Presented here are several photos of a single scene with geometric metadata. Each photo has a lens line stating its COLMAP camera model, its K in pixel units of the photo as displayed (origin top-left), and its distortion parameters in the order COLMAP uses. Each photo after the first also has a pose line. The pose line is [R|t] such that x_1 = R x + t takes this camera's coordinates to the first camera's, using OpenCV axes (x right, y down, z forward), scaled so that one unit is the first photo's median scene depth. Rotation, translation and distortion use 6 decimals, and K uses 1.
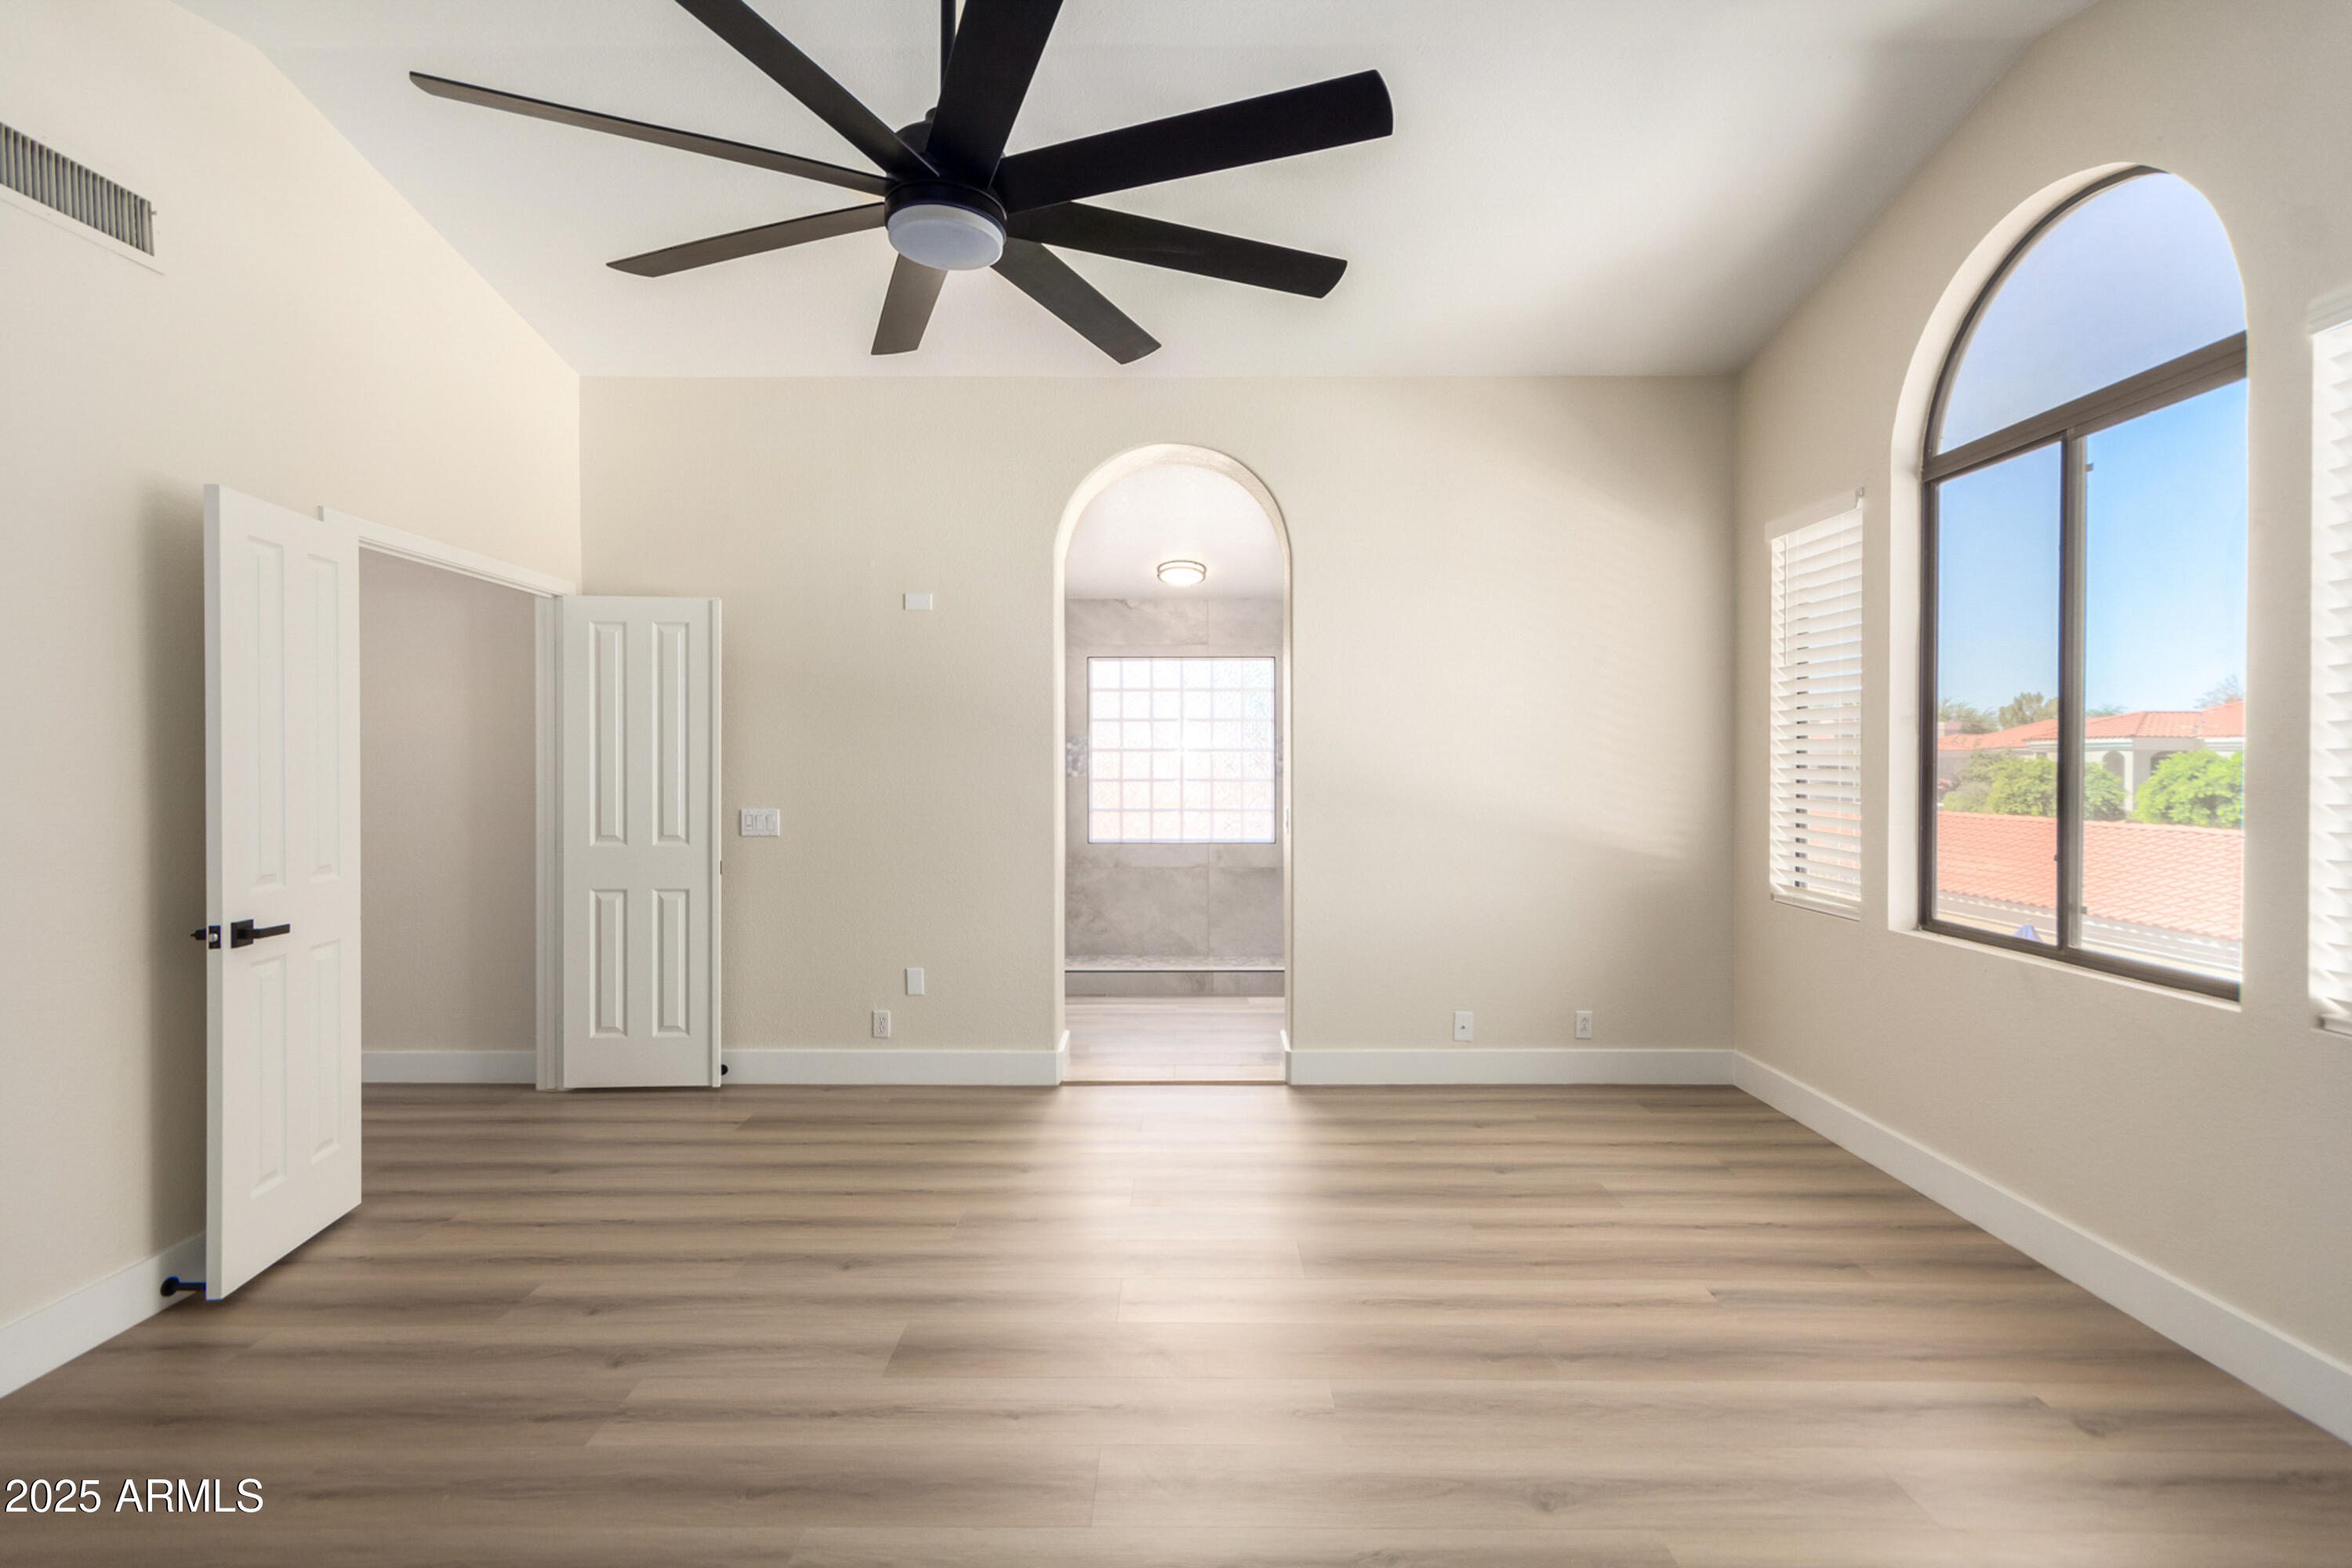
lens RADIAL K [[1067.0, 0, 1175.6], [0, 1067.0, 779.8], [0, 0, 1]] dist [0.008940, -0.000210]
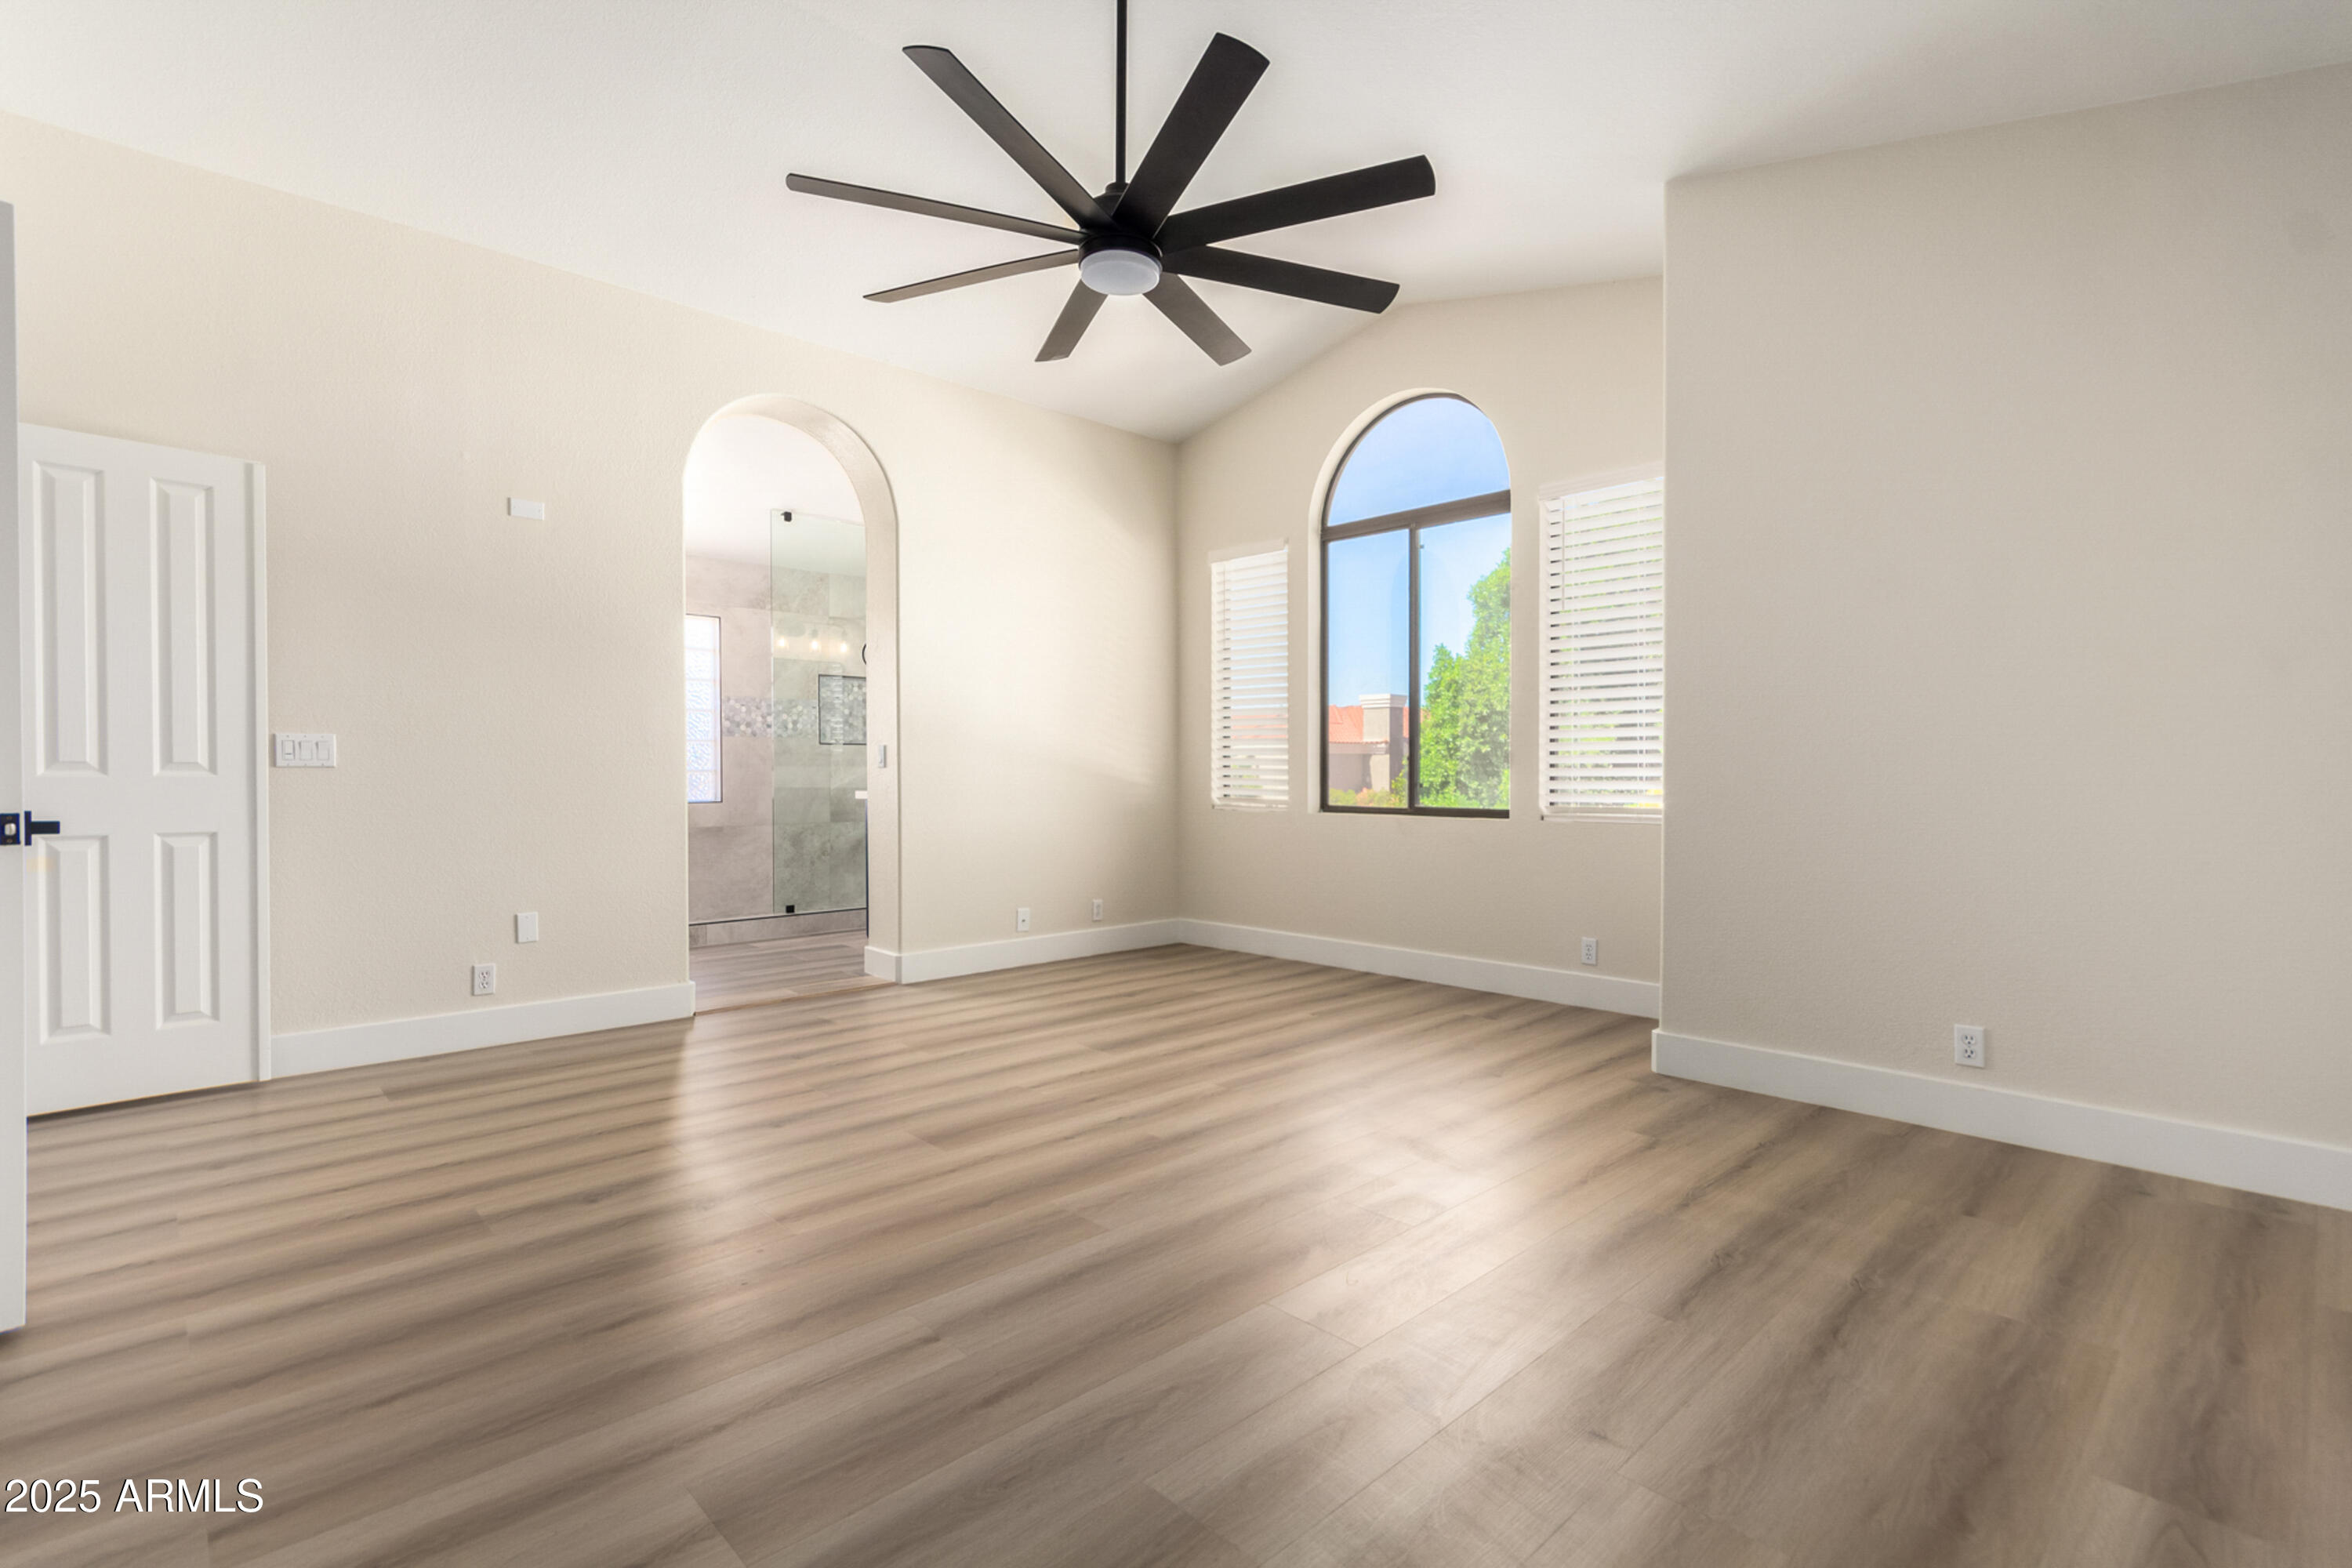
lens RADIAL K [[1067.0, 0, 1175.6], [0, 1067.0, 779.8], [0, 0, 1]] dist [0.008940, -0.000210]
pose [[0.734167, -0.008303, 0.678918, -0.503141], [0.007671, 0.999963, 0.003934, 0.070873], [-0.678925, 0.002320, 0.734204, -0.045351]]
